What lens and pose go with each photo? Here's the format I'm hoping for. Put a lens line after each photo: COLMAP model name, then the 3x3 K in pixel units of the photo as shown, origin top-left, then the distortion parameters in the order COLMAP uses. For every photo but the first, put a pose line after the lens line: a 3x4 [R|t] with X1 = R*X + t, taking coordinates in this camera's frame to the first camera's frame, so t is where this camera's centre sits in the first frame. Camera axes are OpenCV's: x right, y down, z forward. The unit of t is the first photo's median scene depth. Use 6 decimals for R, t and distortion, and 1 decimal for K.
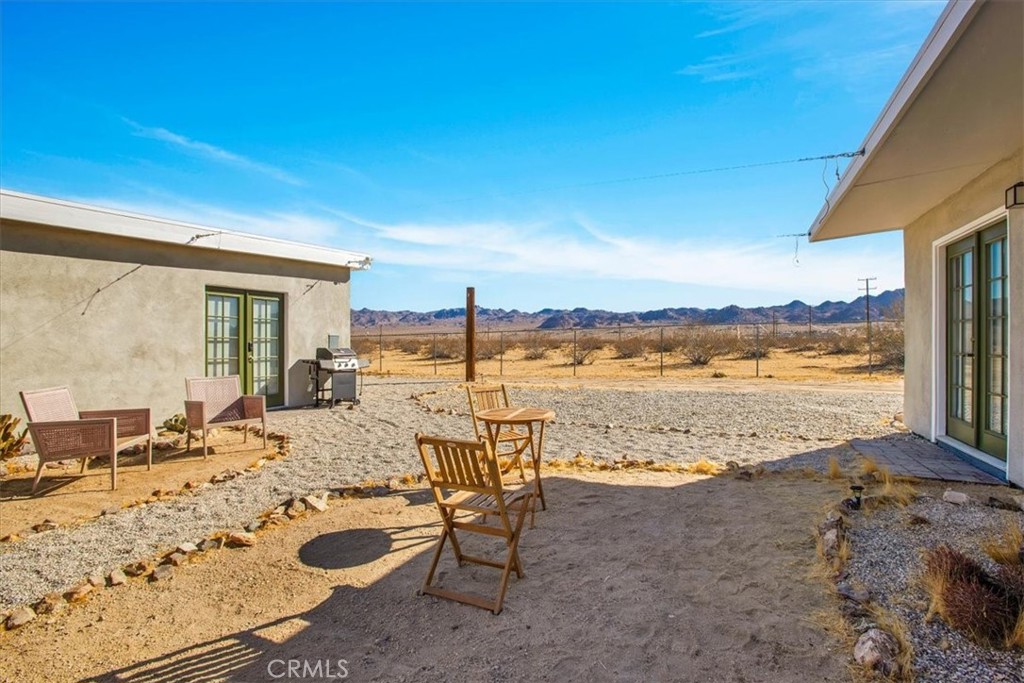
lens RADIAL K [[484.7, 0, 507.6], [0, 484.7, 344.2], [0, 0, 1]] dist [-0.043798, 0.007291]
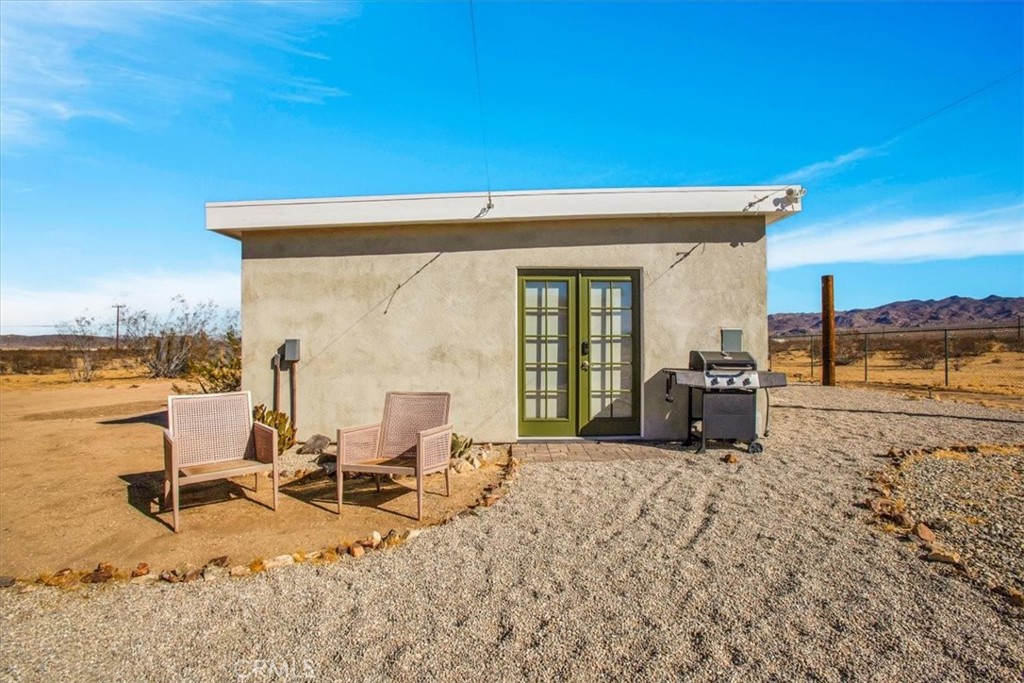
lens RADIAL K [[484.7, 0, 519.5], [0, 484.7, 334.8], [0, 0, 1]] dist [-0.043798, 0.007291]
pose [[0.466521, -0.015094, -0.884381, 0.060168], [-0.001043, 0.999844, -0.017615, -0.001910], [0.884510, 0.009140, 0.466432, 0.575385]]
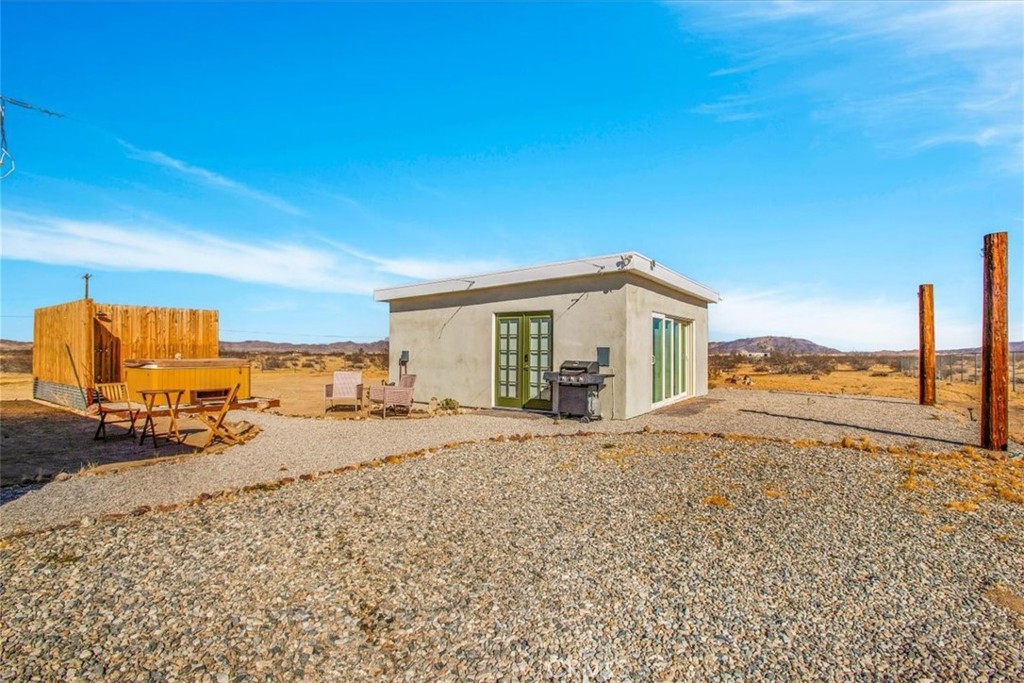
lens RADIAL K [[486.0, 0, 505.7], [0, 486.0, 316.3], [0, 0, 1]] dist [-0.036514, 0.000648]
pose [[-0.149662, -0.070741, -0.986203, 0.722878], [-0.012886, 0.997492, -0.069595, -0.013276], [0.988653, 0.002293, -0.150199, 1.139202]]
